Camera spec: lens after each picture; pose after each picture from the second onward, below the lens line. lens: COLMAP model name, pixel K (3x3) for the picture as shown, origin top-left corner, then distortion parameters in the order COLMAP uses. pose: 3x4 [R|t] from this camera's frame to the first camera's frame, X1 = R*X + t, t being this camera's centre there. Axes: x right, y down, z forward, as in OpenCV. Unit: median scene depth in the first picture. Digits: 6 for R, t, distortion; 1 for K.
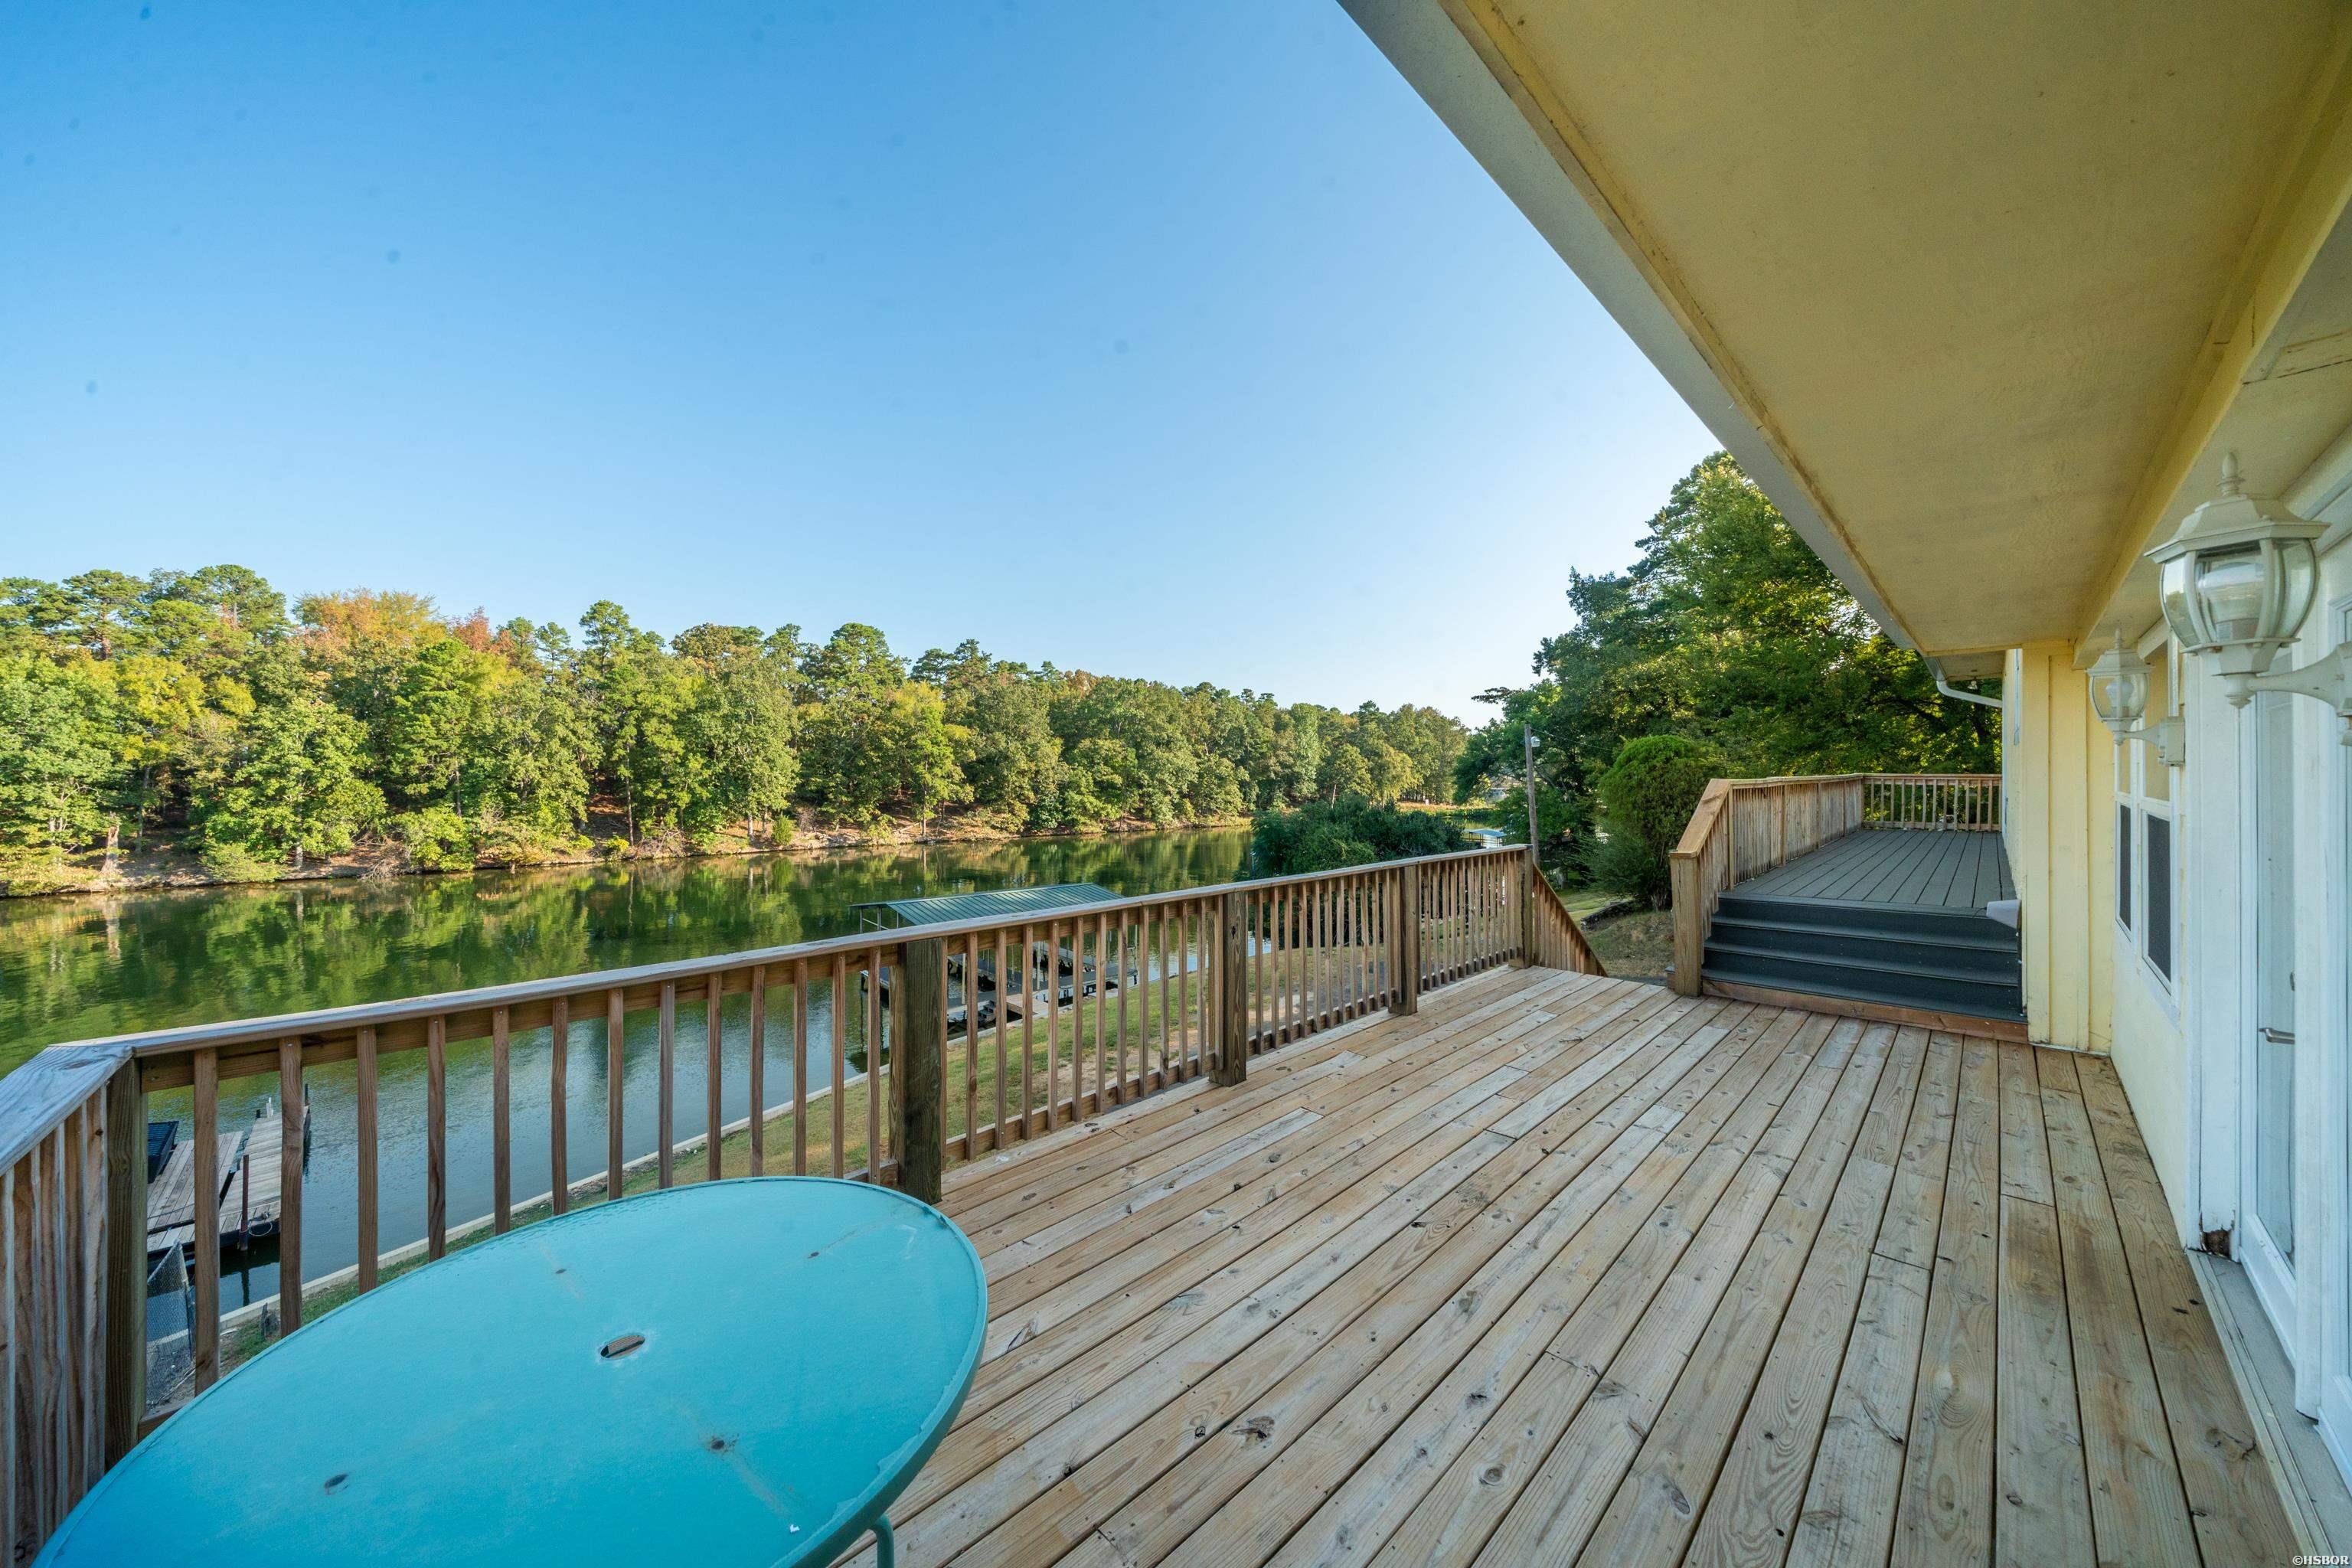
lens RADIAL K [[803.1, 0, 1164.2], [0, 803.1, 775.7], [0, 0, 1]] dist [-0.005095, 0.000165]
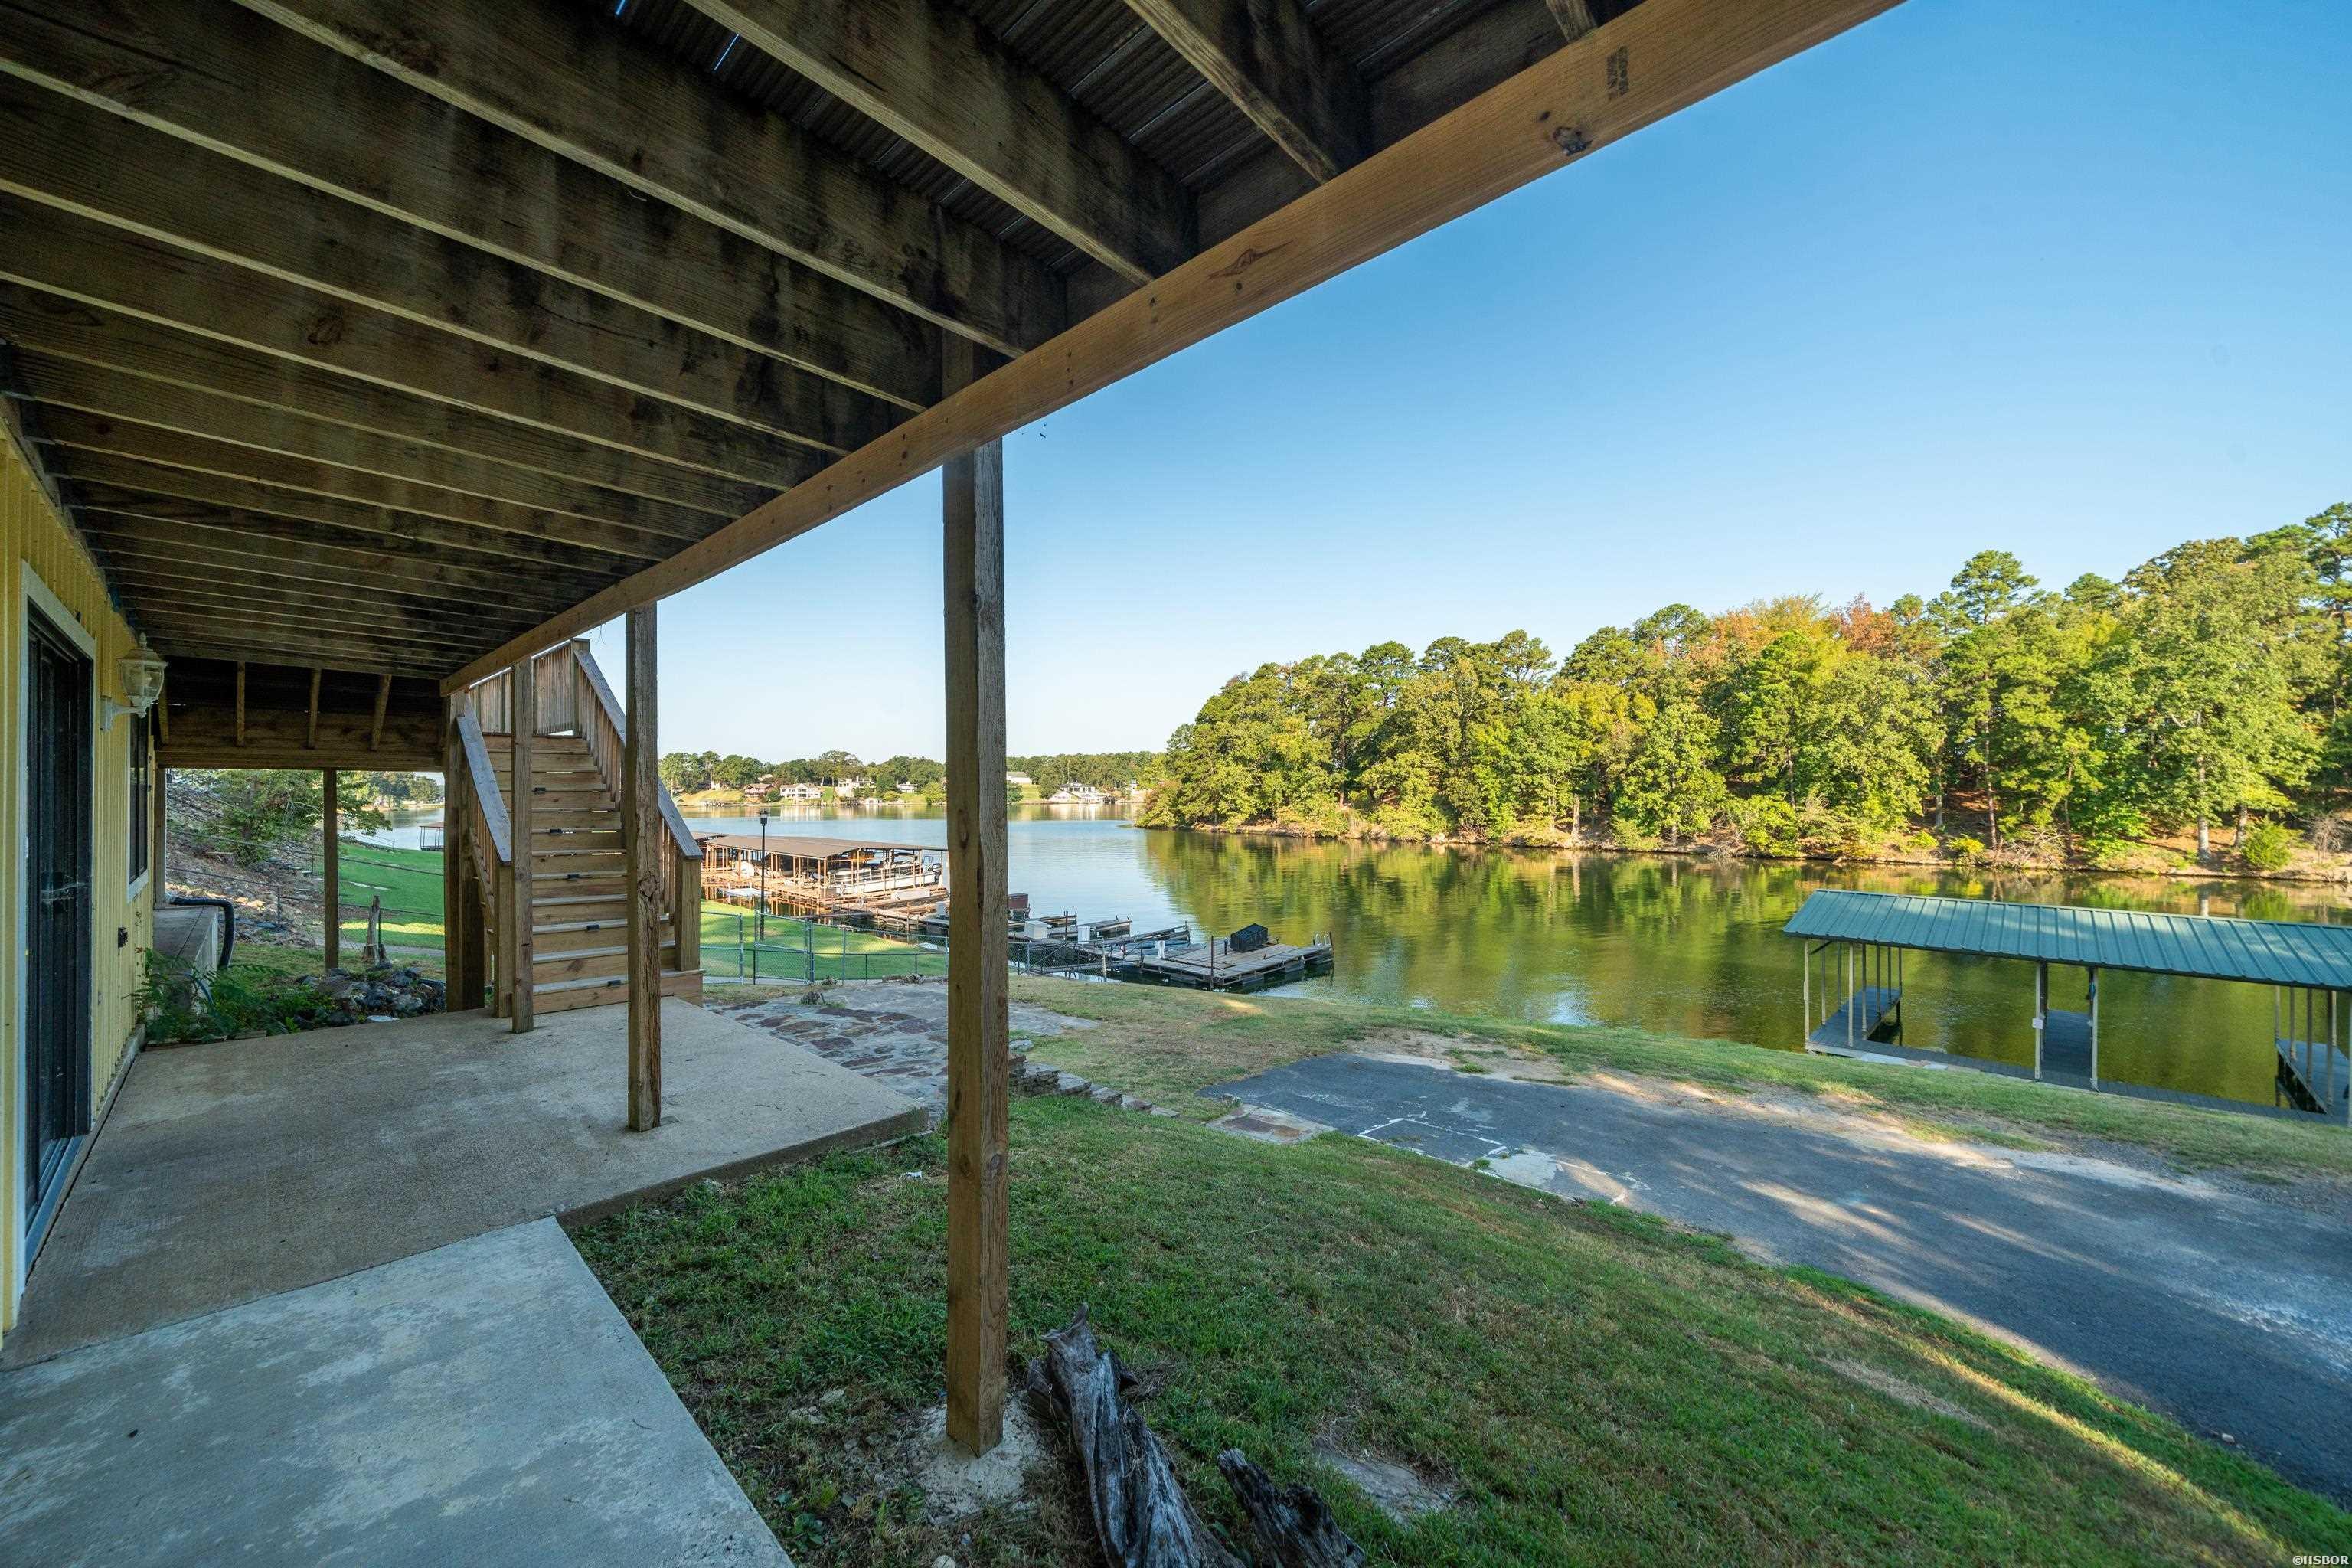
lens RADIAL K [[867.8, 0, 1191.0], [0, 867.8, 788.8], [0, 0, 1]] dist [-0.000905, -0.000299]
pose [[0.073530, -0.000107, -0.997293, 0.140477], [0.003221, 0.999995, 0.000130, 0.024293], [0.997288, -0.003222, 0.073530, 0.139225]]
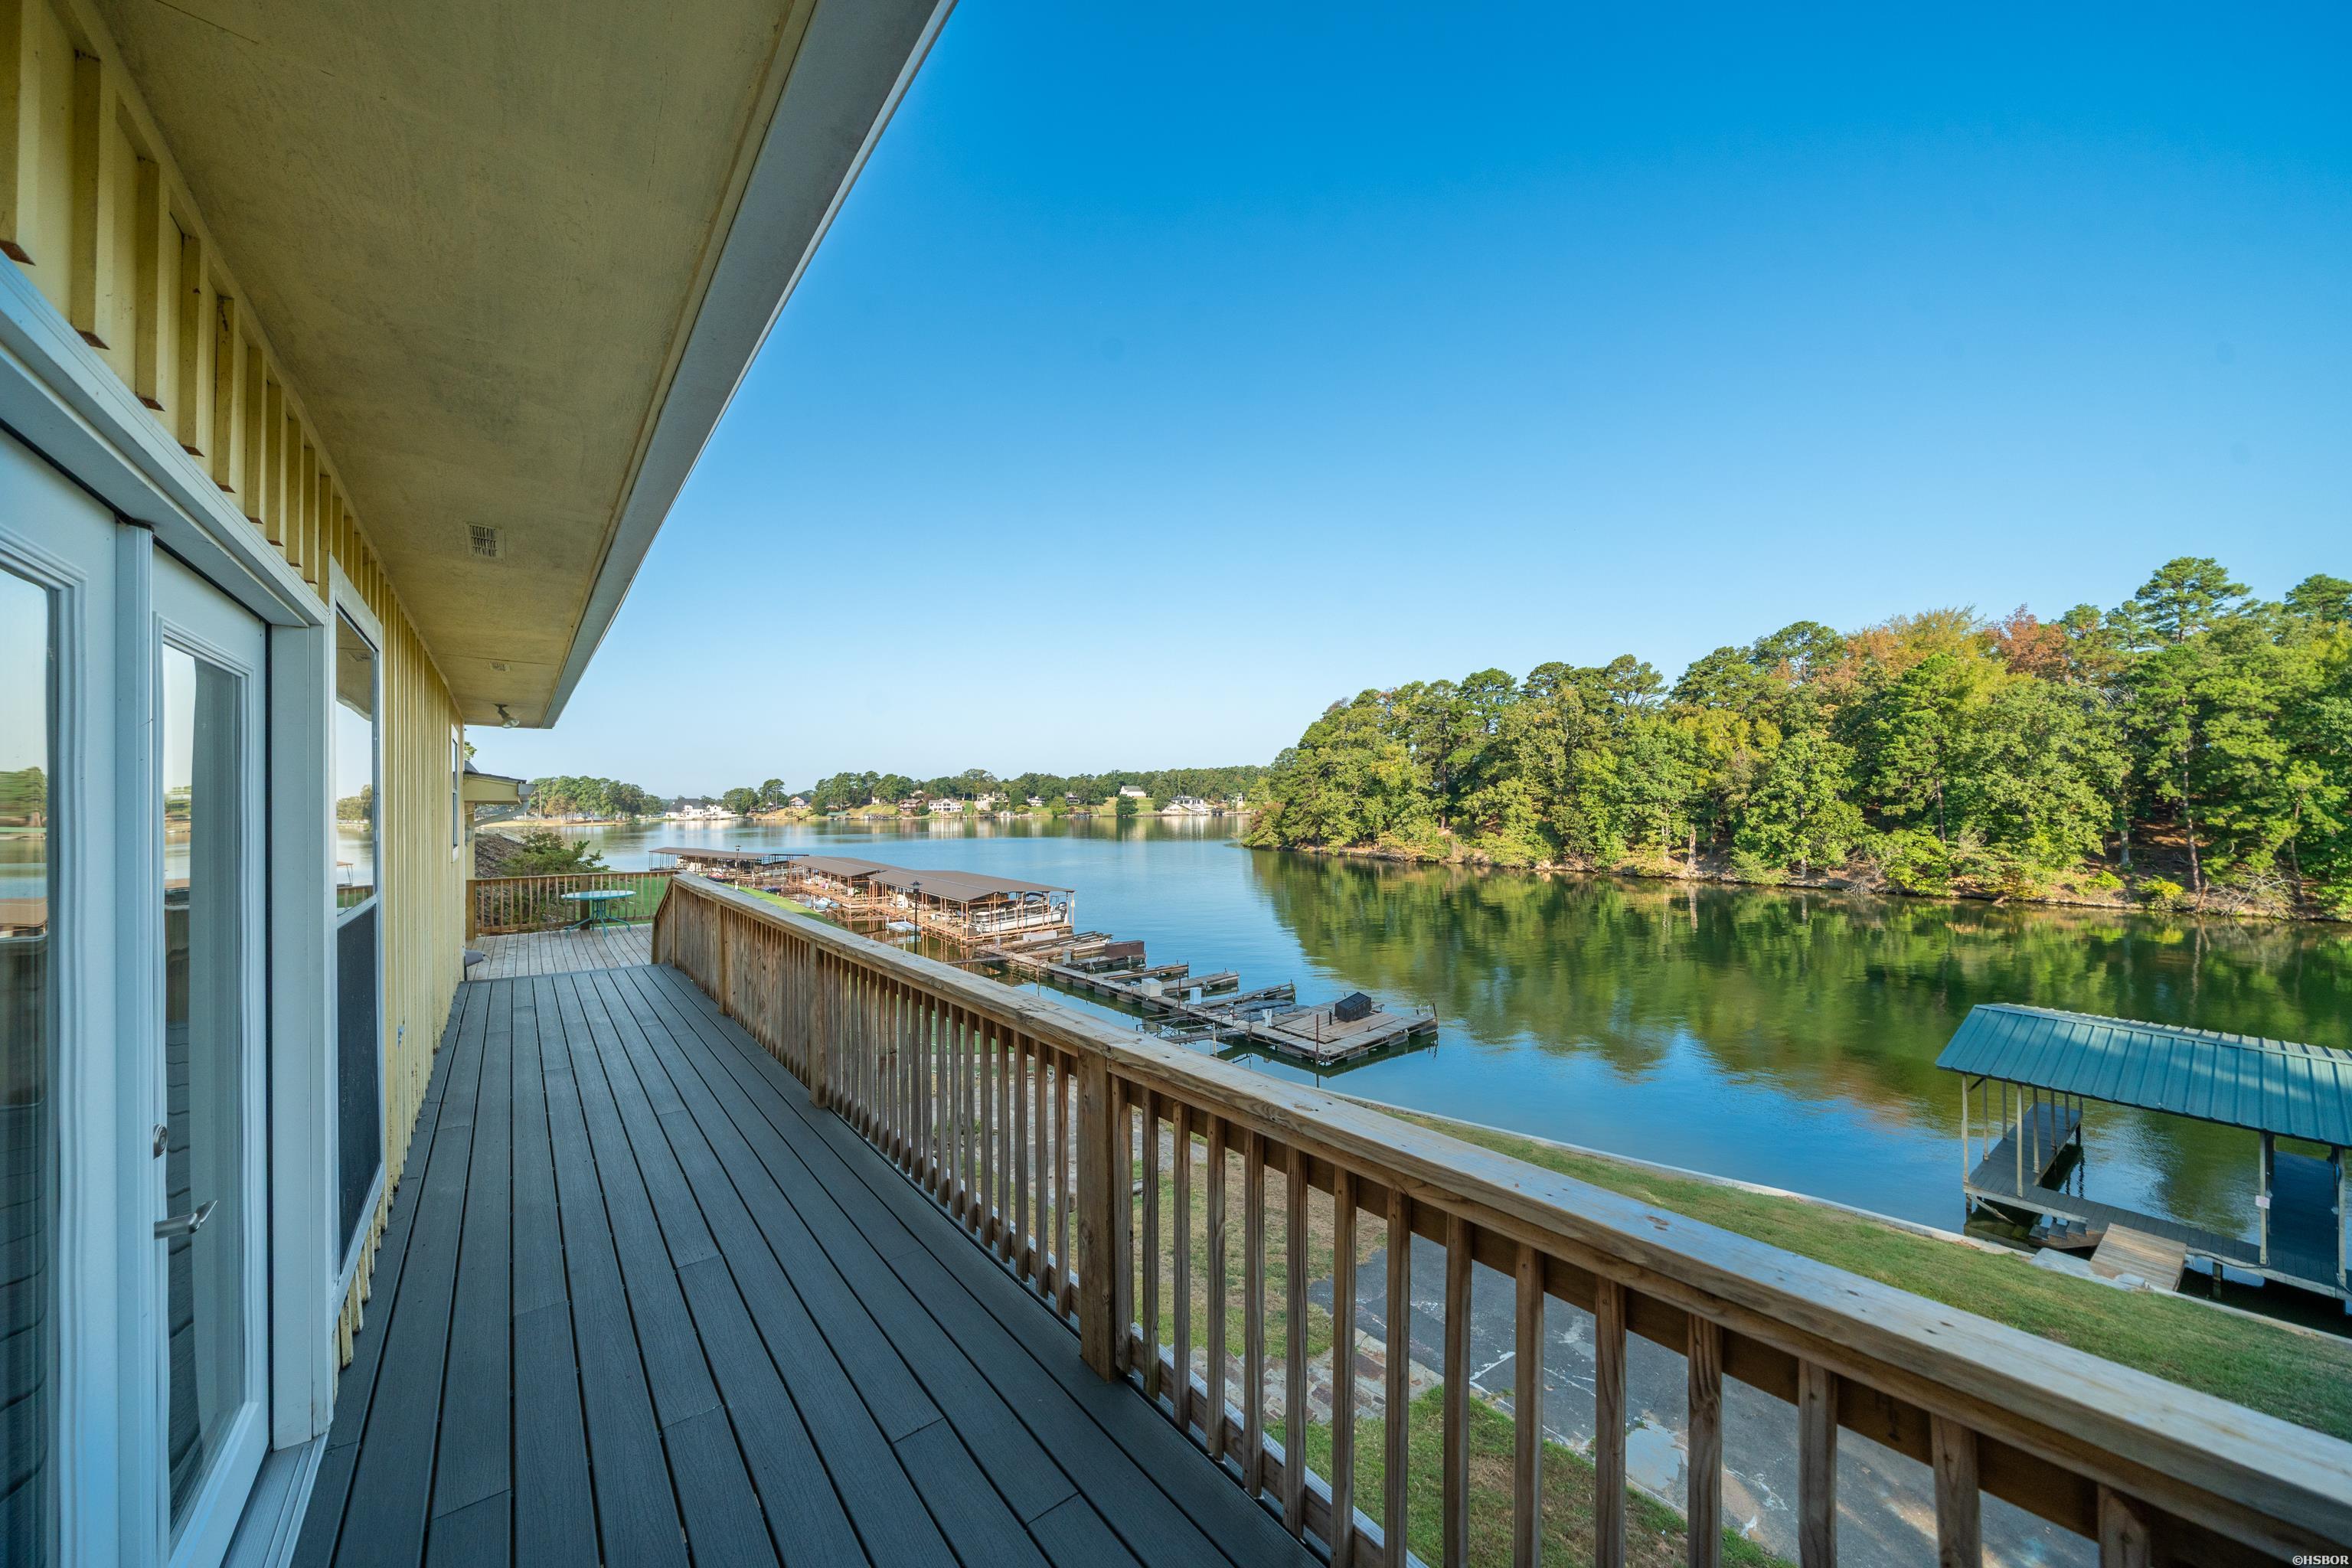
lens RADIAL K [[810.1, 0, 1161.2], [0, 810.1, 790.3], [0, 0, 1]] dist [-0.005091, 0.000400]
pose [[-0.088798, -0.007407, -0.996022, 0.140330], [0.010128, 0.999914, -0.008339, -0.008223], [0.995998, -0.010828, -0.088715, 0.139018]]
